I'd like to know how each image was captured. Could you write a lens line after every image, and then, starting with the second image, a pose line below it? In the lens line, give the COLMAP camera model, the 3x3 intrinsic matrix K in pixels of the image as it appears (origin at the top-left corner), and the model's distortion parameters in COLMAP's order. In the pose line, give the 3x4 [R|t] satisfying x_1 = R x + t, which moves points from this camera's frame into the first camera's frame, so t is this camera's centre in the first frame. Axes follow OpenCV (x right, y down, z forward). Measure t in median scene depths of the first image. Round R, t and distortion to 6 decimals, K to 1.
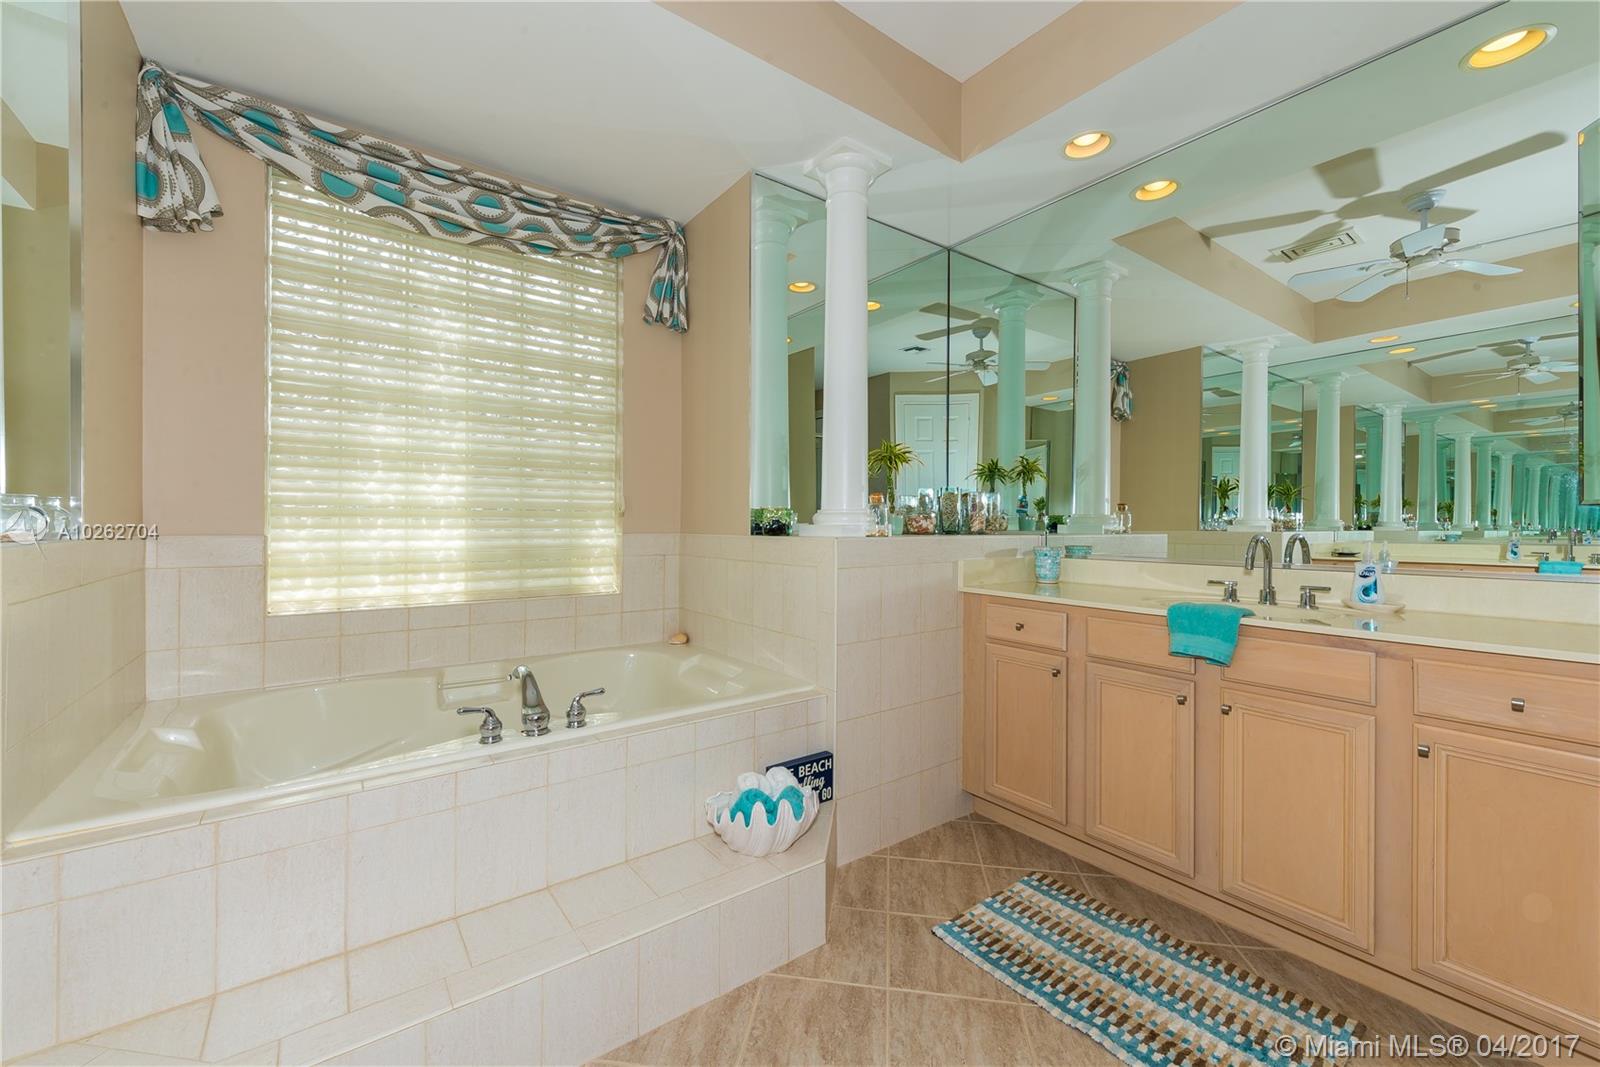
lens RADIAL K [[645.7, 0, 795.5], [0, 645.7, 526.3], [0, 0, 1]] dist [0.001644, -0.002065]
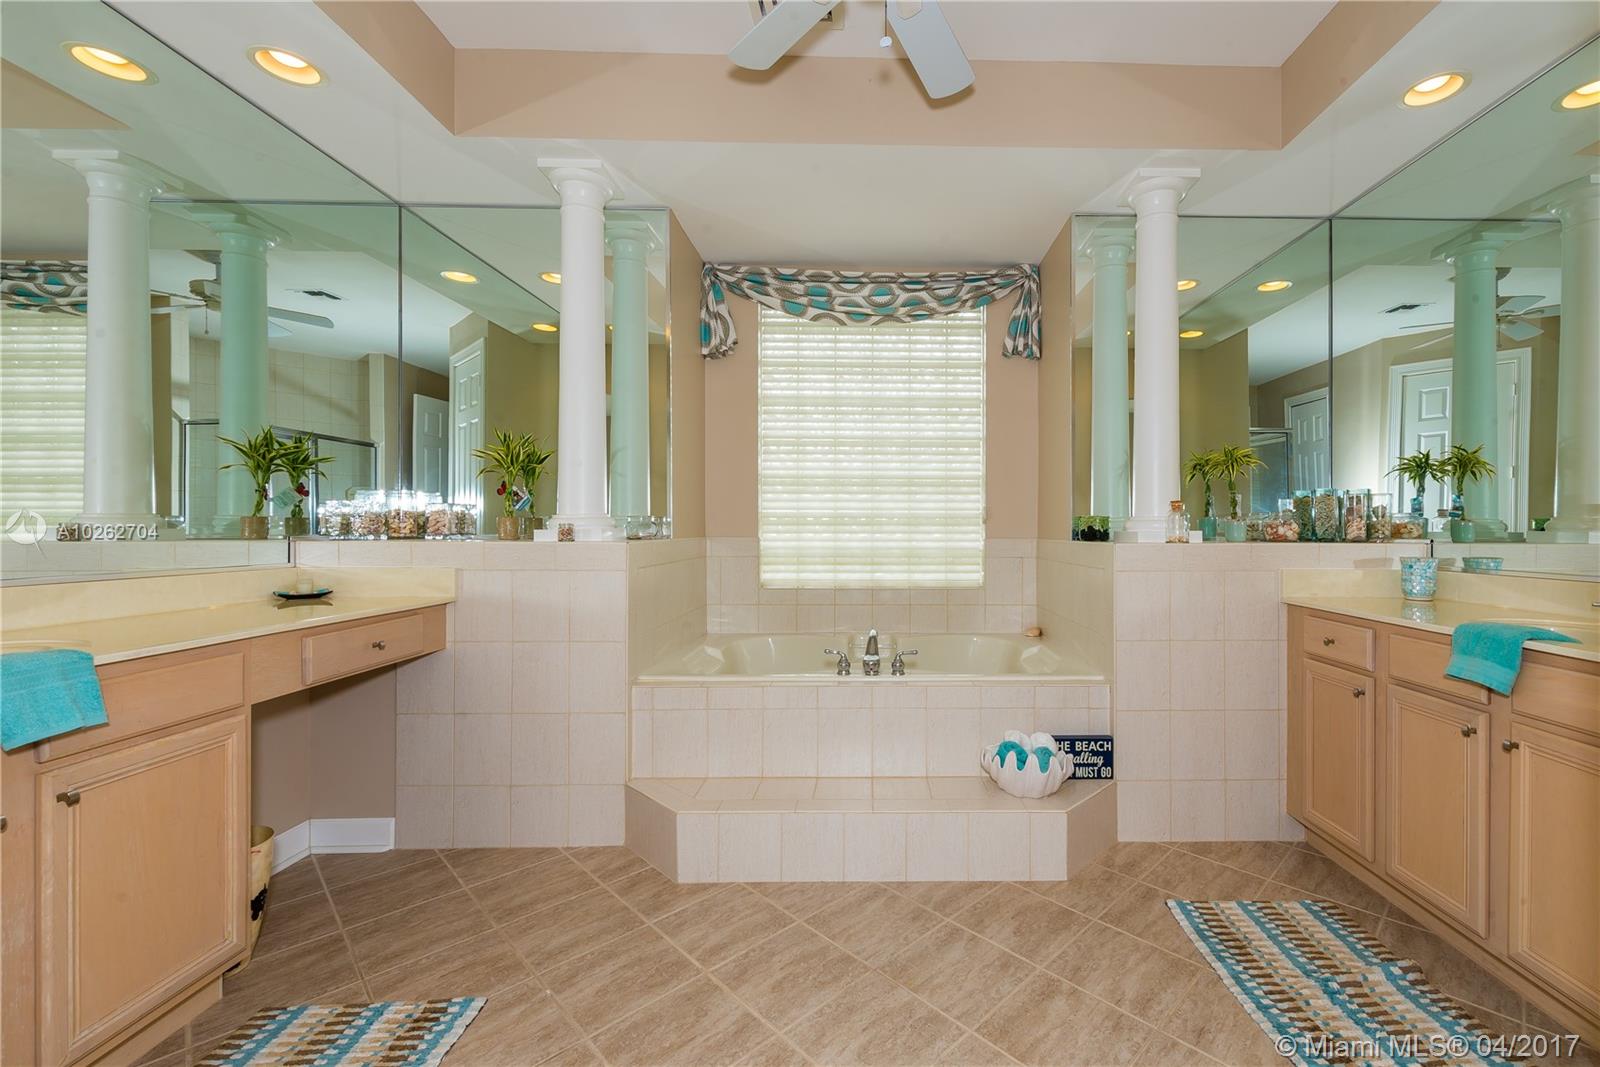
lens RADIAL K [[624.3, 0, 800.0], [0, 624.3, 533.5], [0, 0, 1]] dist [0.000576, -0.007312]
pose [[0.771195, 0.002699, -0.636593, 0.249332], [-0.001227, 0.999995, 0.002753, -0.000721], [0.636597, -0.001342, 0.771195, -0.128514]]
